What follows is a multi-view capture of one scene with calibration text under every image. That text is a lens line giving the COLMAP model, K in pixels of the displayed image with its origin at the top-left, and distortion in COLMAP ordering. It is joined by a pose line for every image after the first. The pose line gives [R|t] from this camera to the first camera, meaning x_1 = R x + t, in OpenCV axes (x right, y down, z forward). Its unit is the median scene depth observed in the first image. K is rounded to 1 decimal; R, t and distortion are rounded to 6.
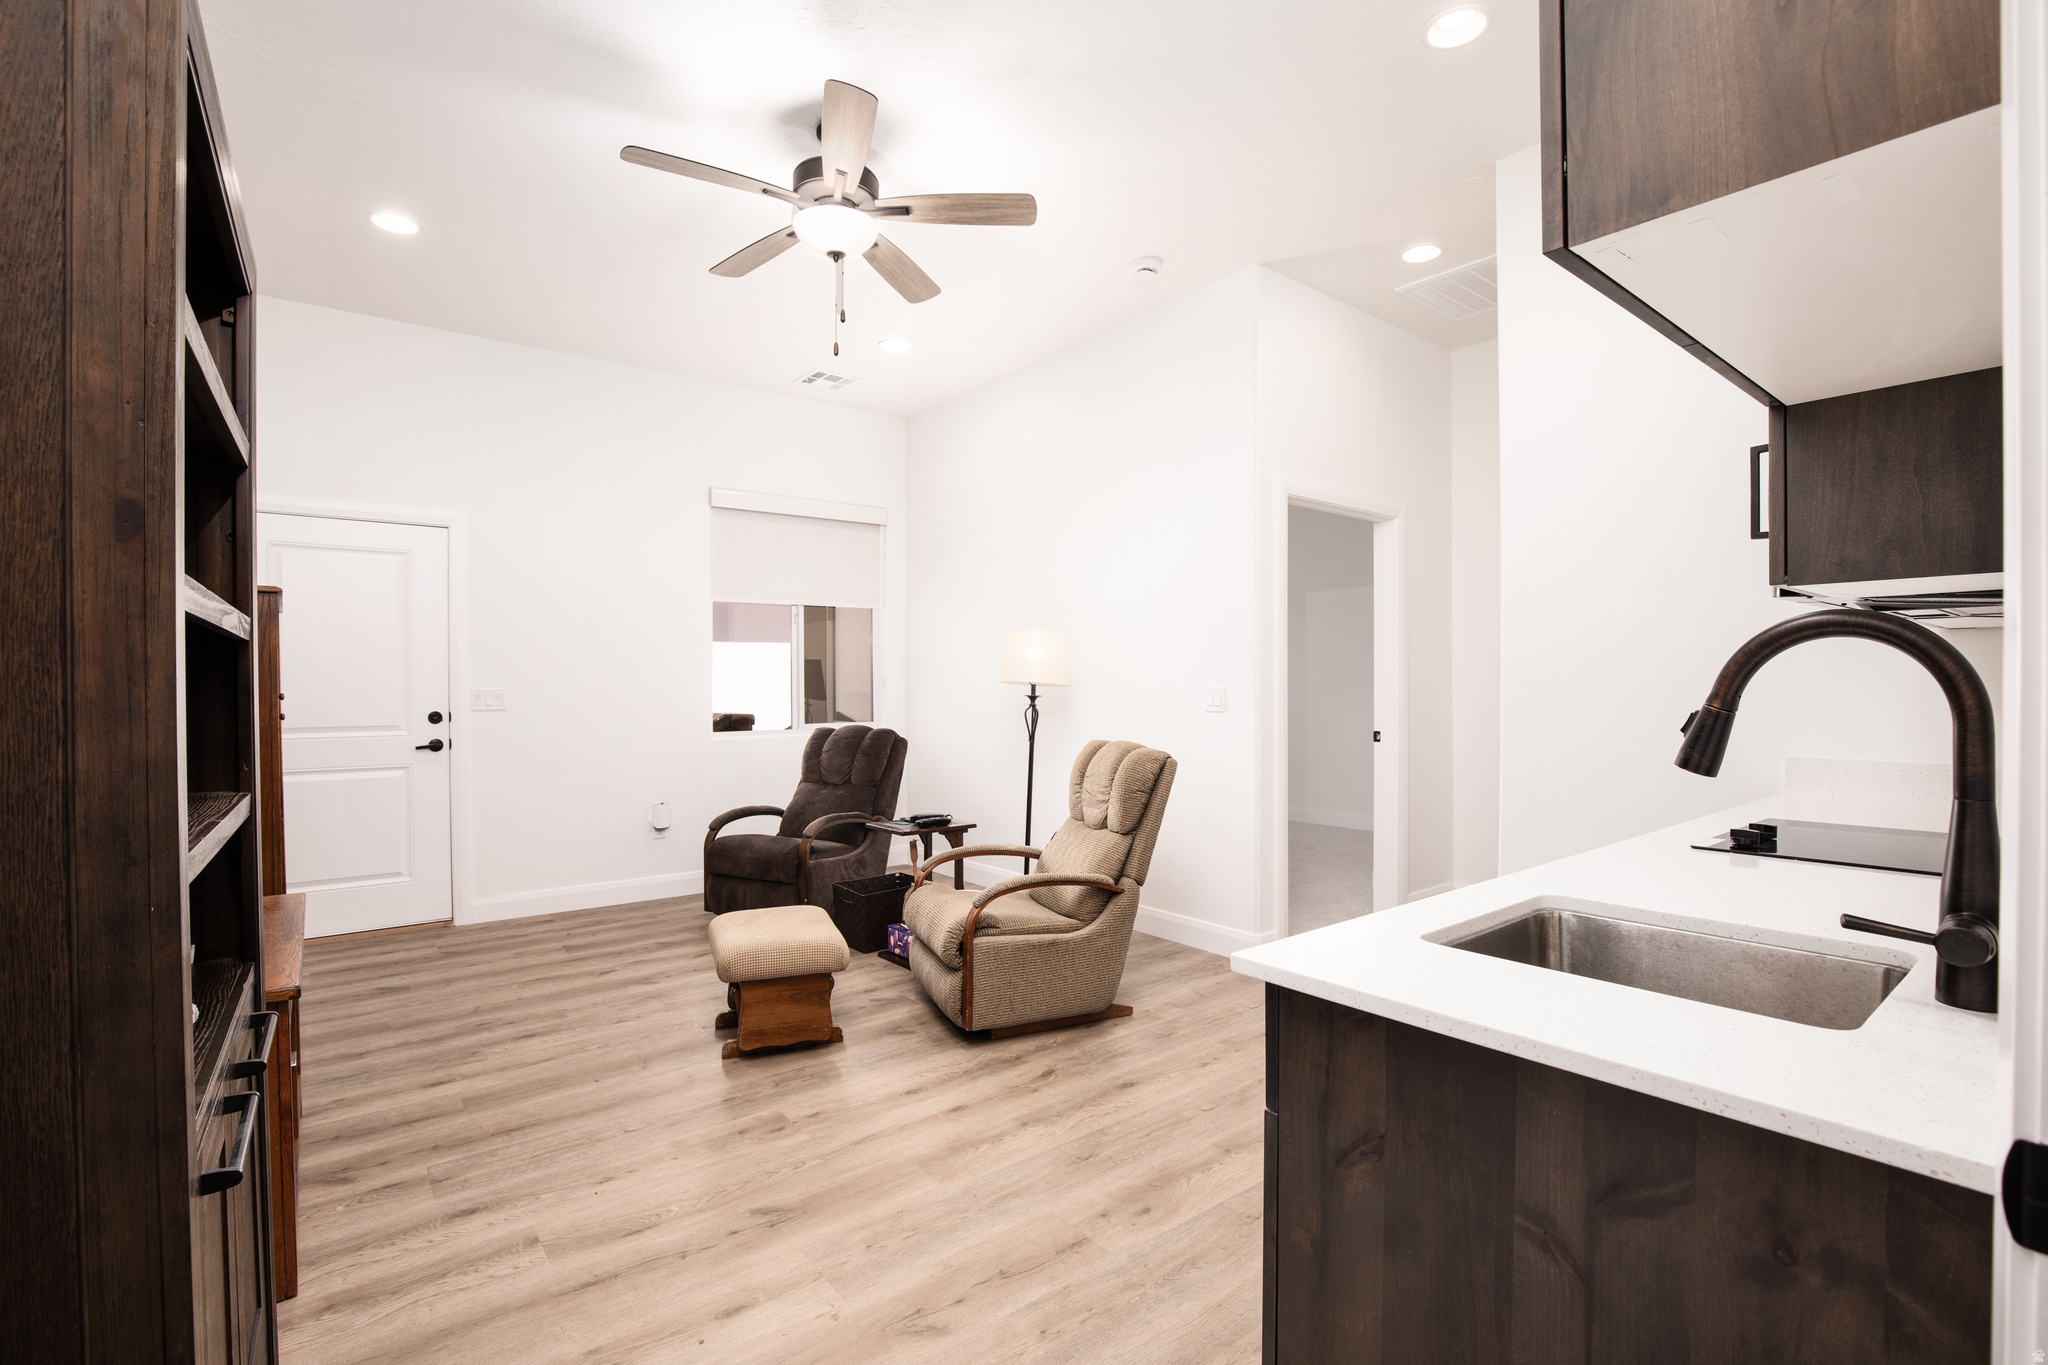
lens RADIAL K [[930.2, 0, 1043.5], [0, 930.2, 690.5], [0, 0, 1]] dist [-0.047348, 0.010956]
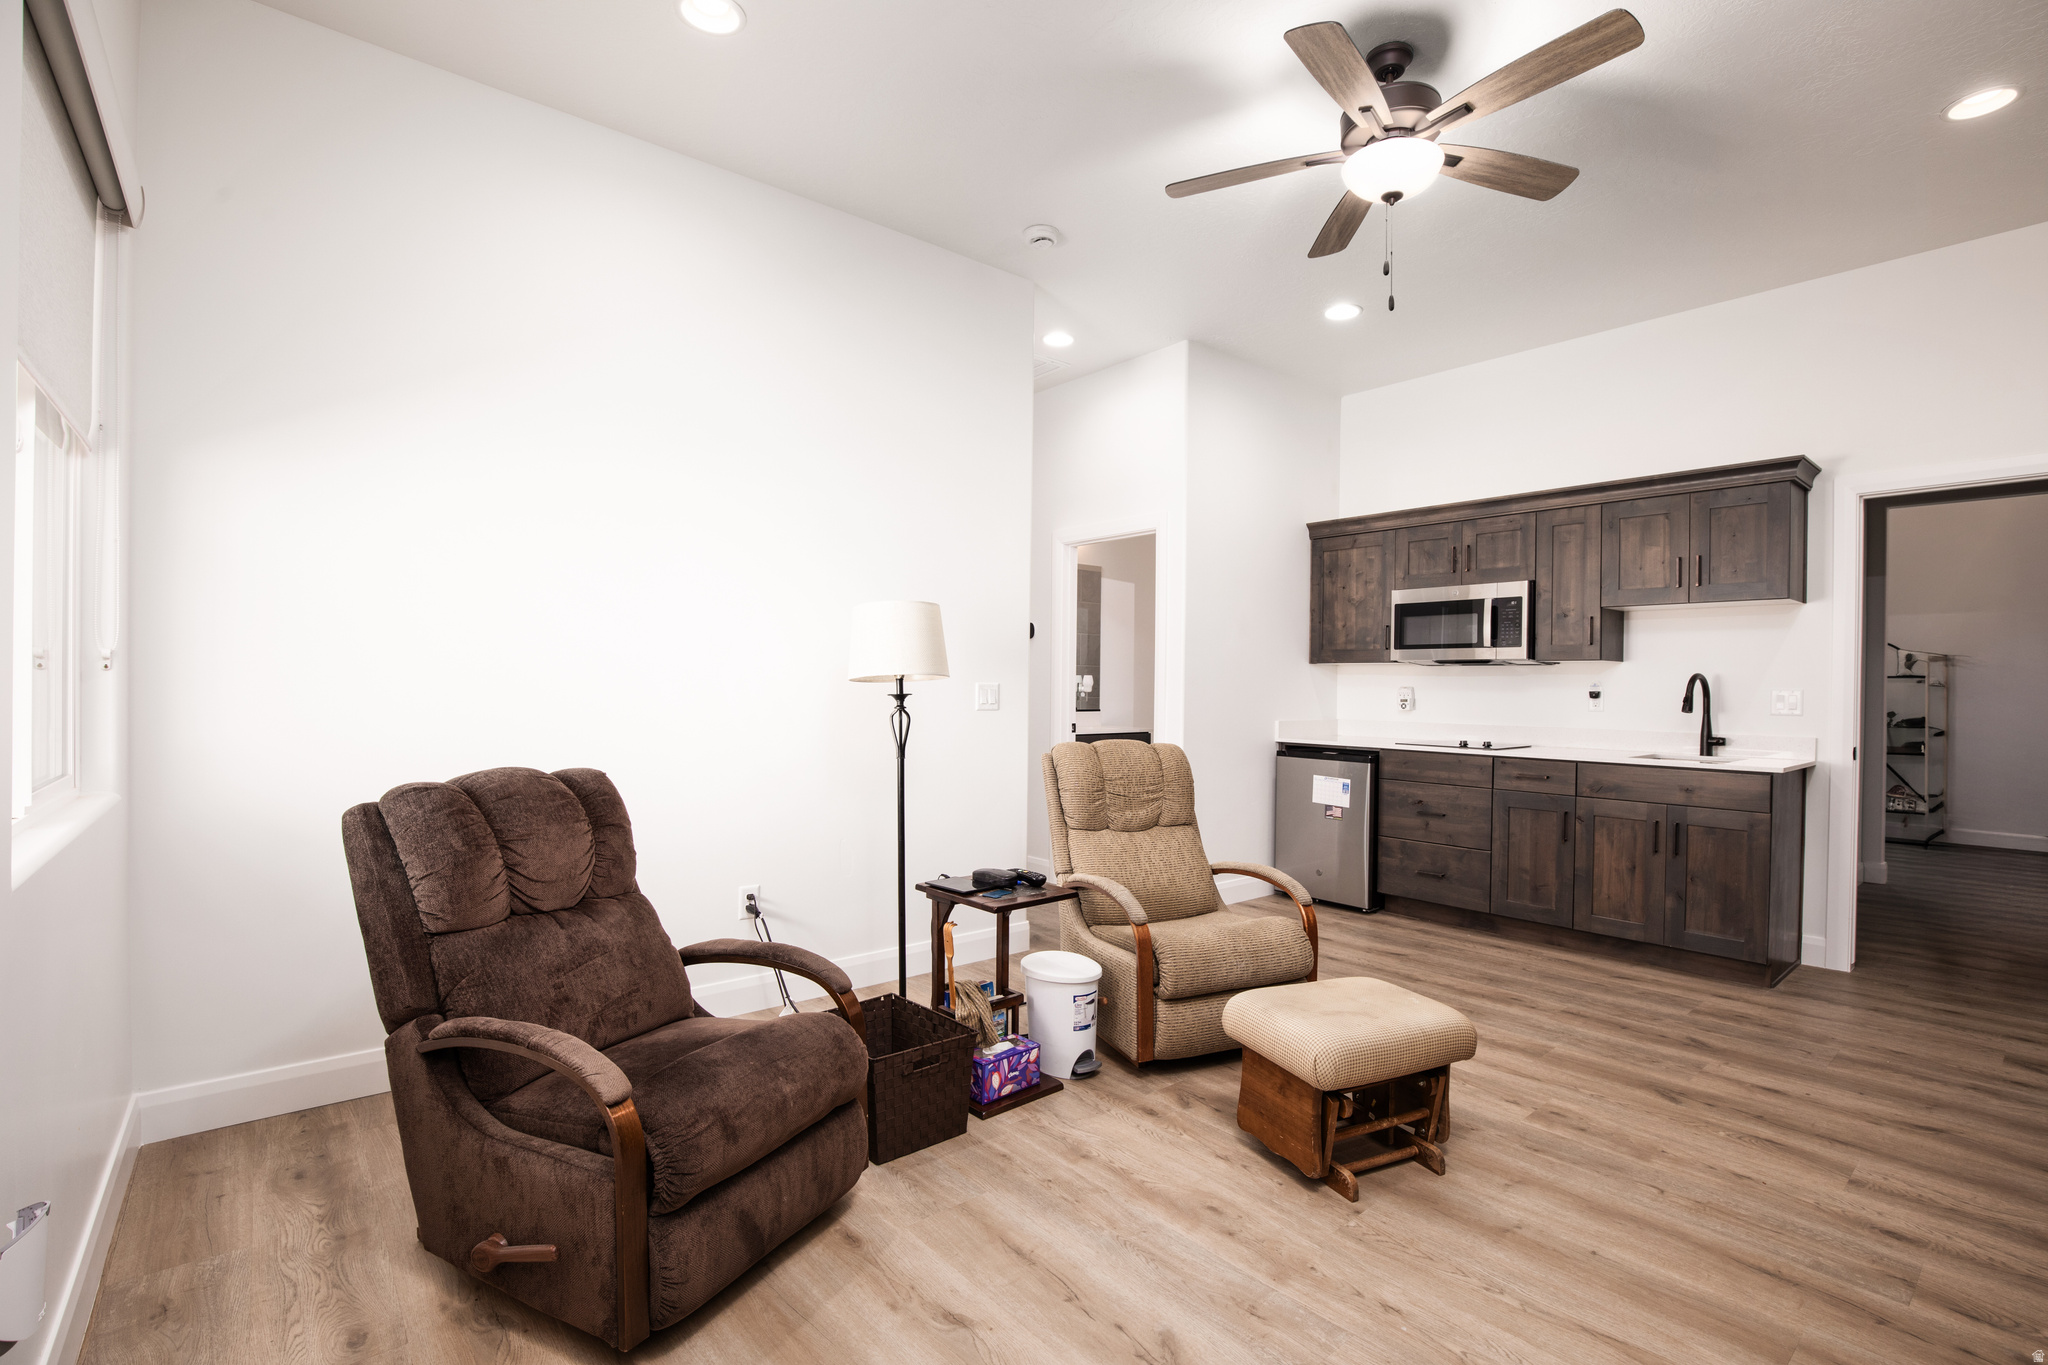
lens RADIAL K [[930.2, 0, 1043.5], [0, 930.2, 690.5], [0, 0, 1]] dist [-0.047348, 0.010956]
pose [[-0.022929, -0.003666, 0.999730, -1.359958], [-0.000853, 0.999993, 0.003648, 0.000553], [-0.999737, -0.000769, -0.022932, 1.680061]]
